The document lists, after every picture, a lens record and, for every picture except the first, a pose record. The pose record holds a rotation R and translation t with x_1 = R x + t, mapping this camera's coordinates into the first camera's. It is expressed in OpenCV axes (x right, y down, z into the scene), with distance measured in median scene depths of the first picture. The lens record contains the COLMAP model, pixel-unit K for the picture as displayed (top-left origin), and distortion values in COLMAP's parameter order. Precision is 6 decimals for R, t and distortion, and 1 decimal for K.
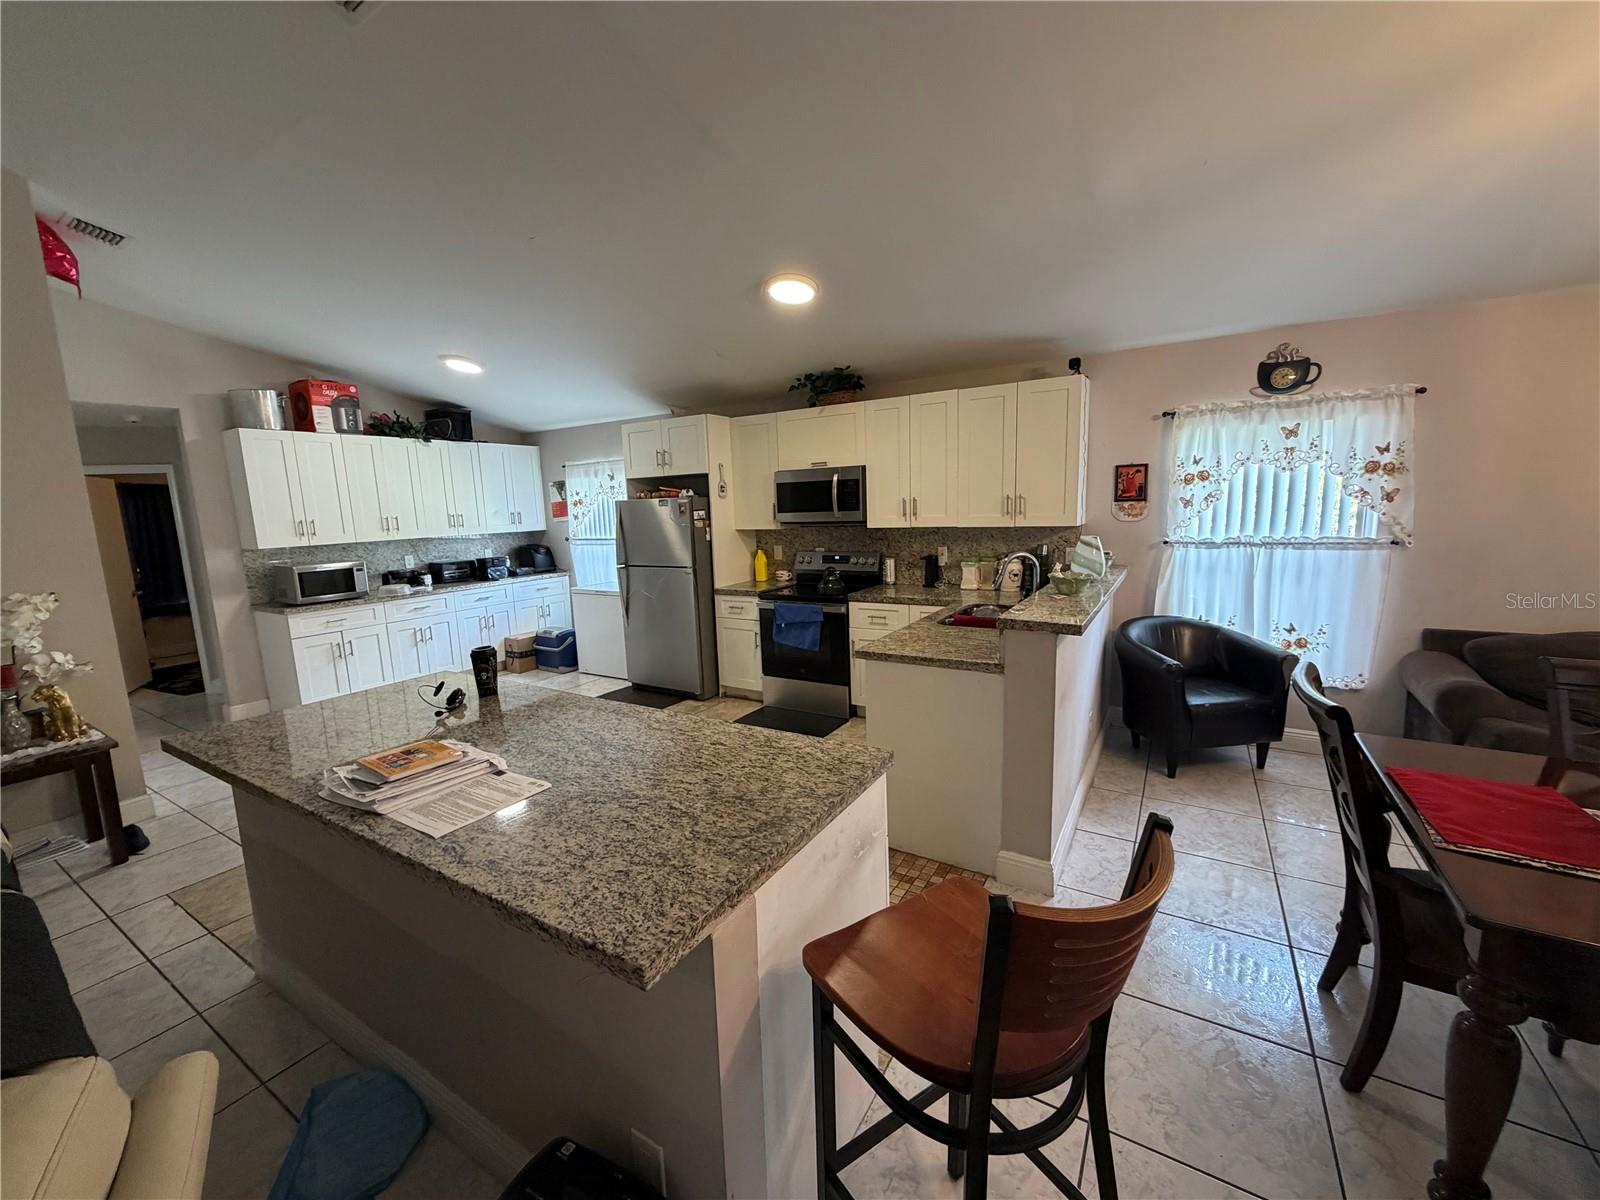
lens RADIAL K [[637.2, 0, 794.4], [0, 637.2, 599.3], [0, 0, 1]] dist [0.000905, -0.000231]
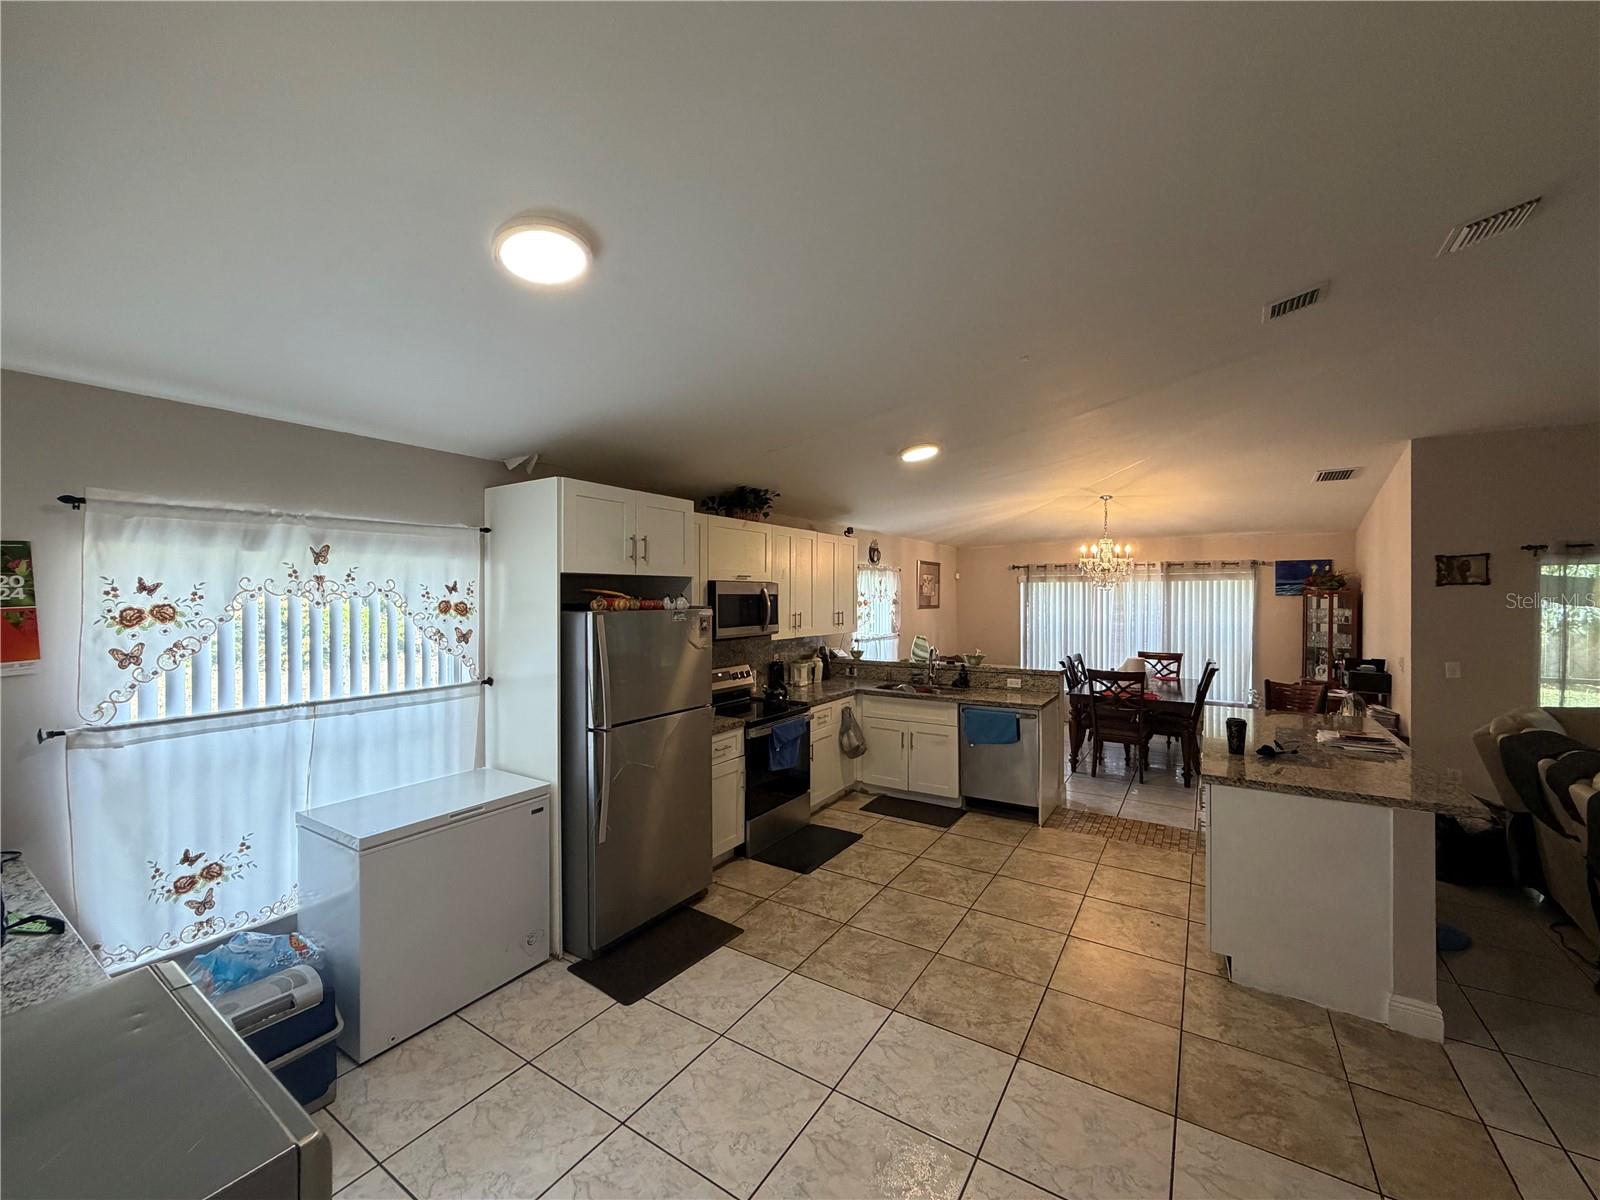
lens RADIAL K [[637.2, 0, 794.4], [0, 637.2, 599.3], [0, 0, 1]] dist [0.000905, -0.000231]
pose [[0.026482, 0.029961, 0.999200, -0.881149], [0.149663, 0.988166, -0.033596, -0.129272], [-0.988382, 0.150433, 0.021685, 0.868613]]
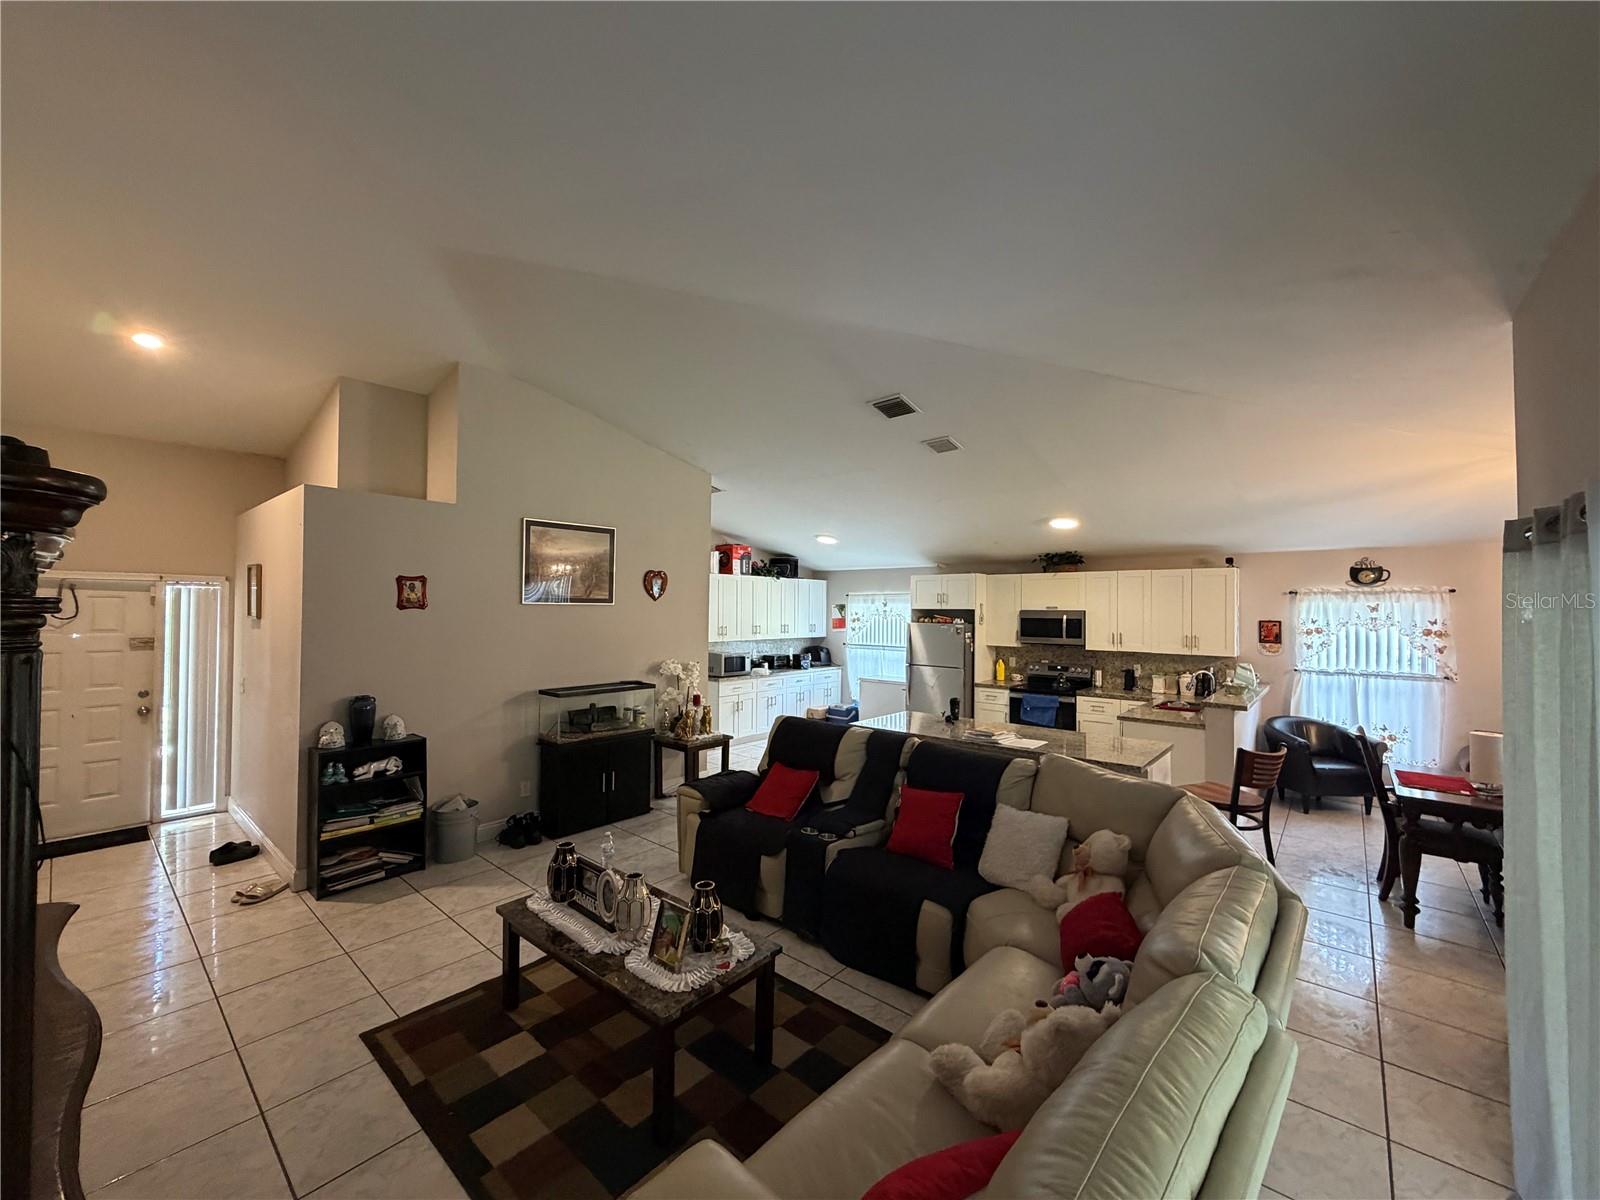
lens RADIAL K [[637.2, 0, 794.4], [0, 637.2, 599.3], [0, 0, 1]] dist [0.000905, -0.000231]
pose [[0.985765, 0.041606, -0.162899, -0.320715], [-0.067608, 0.985203, -0.157492, 0.057709], [0.153936, 0.166264, 0.973992, -0.618983]]
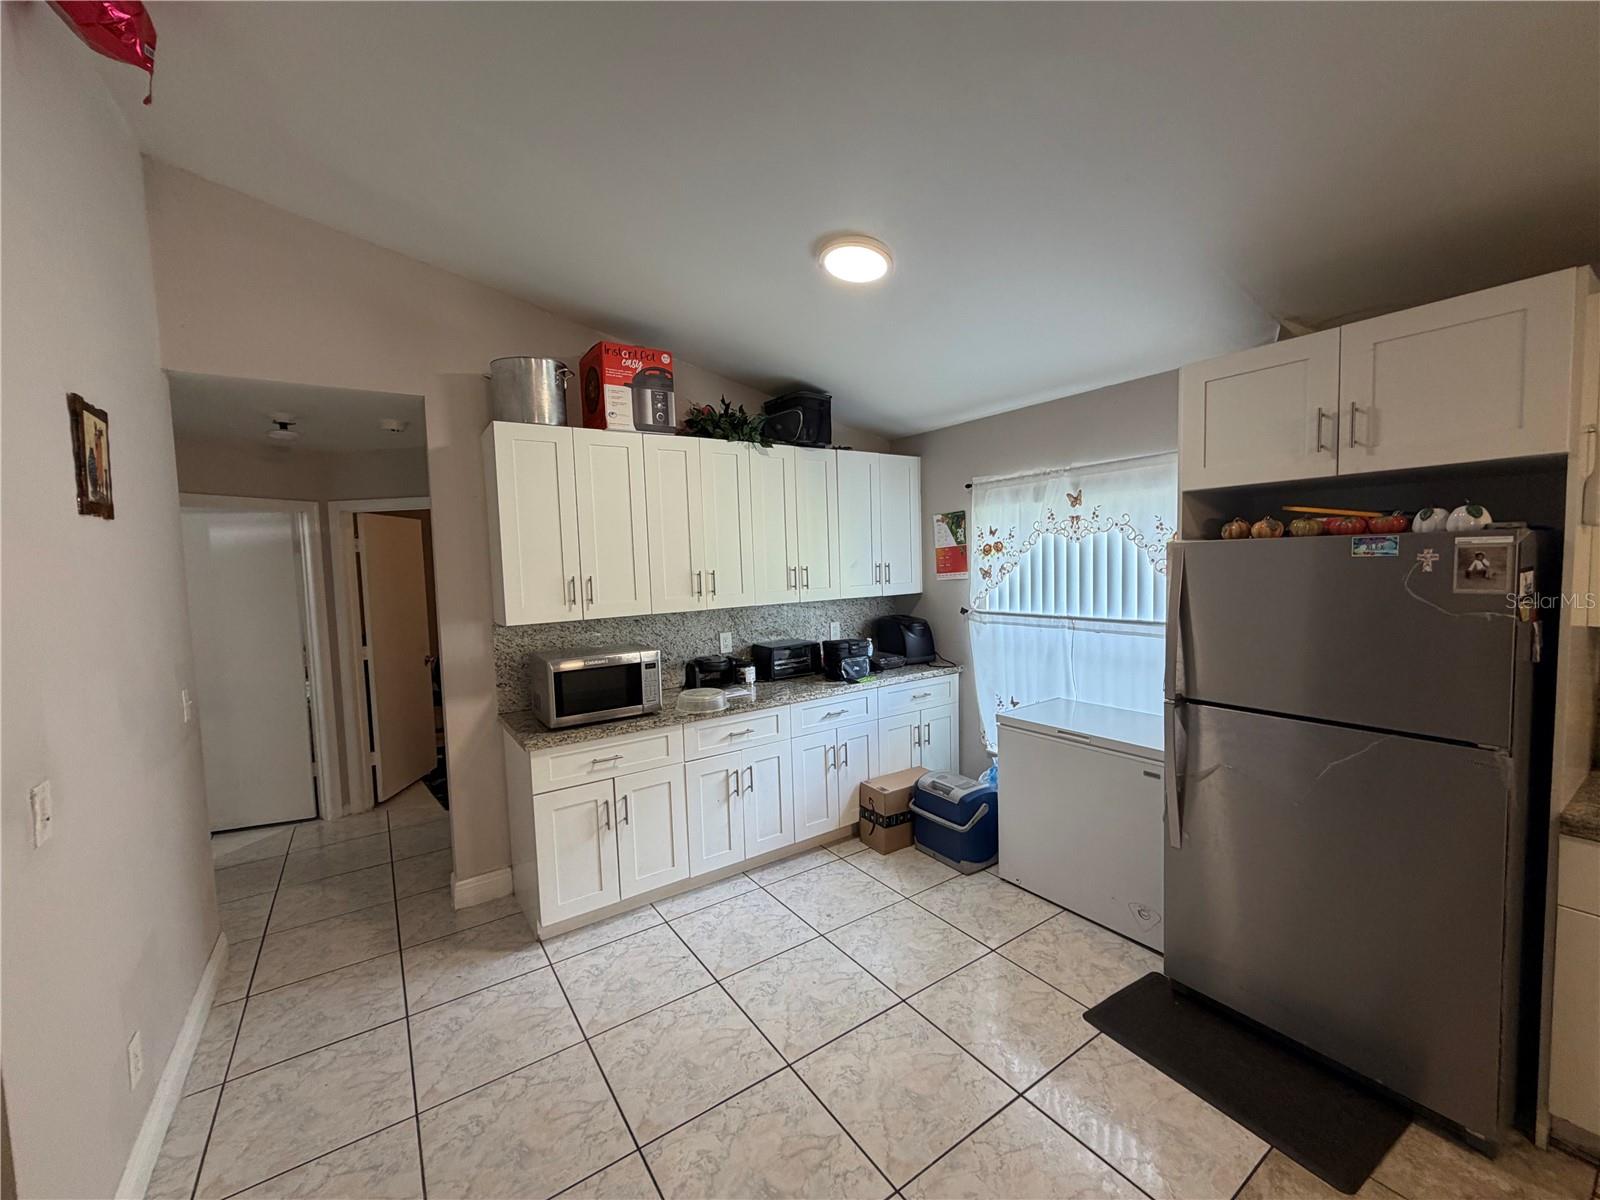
lens RADIAL K [[637.2, 0, 794.4], [0, 637.2, 599.3], [0, 0, 1]] dist [0.000905, -0.000231]
pose [[0.911226, 0.032785, -0.410600, -0.353820], [-0.062765, 0.996238, -0.059745, -0.082791], [0.407097, 0.080213, 0.909856, 0.560905]]
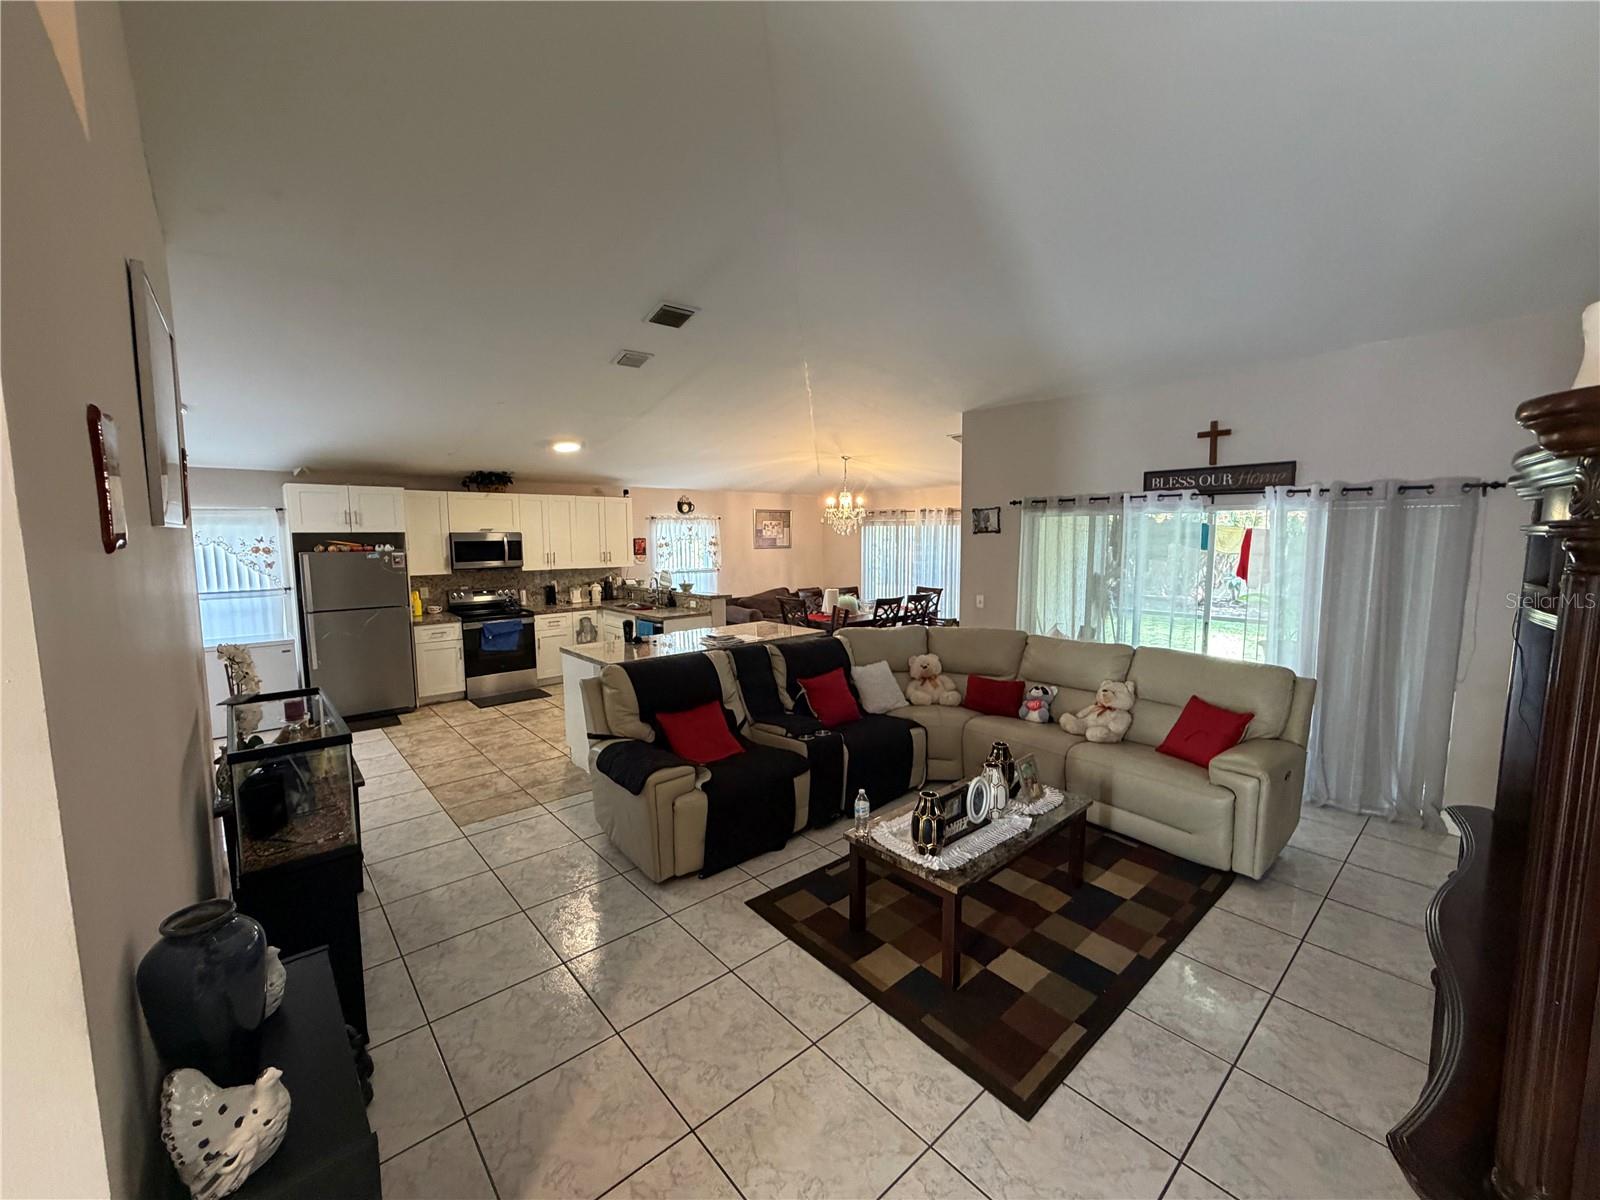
lens RADIAL K [[637.2, 0, 794.4], [0, 637.2, 599.3], [0, 0, 1]] dist [0.000905, -0.000231]
pose [[0.298177, -0.066609, 0.952184, -1.138624], [0.136846, 0.990240, 0.026418, 0.010148], [-0.944650, 0.122425, 0.304382, -0.121953]]
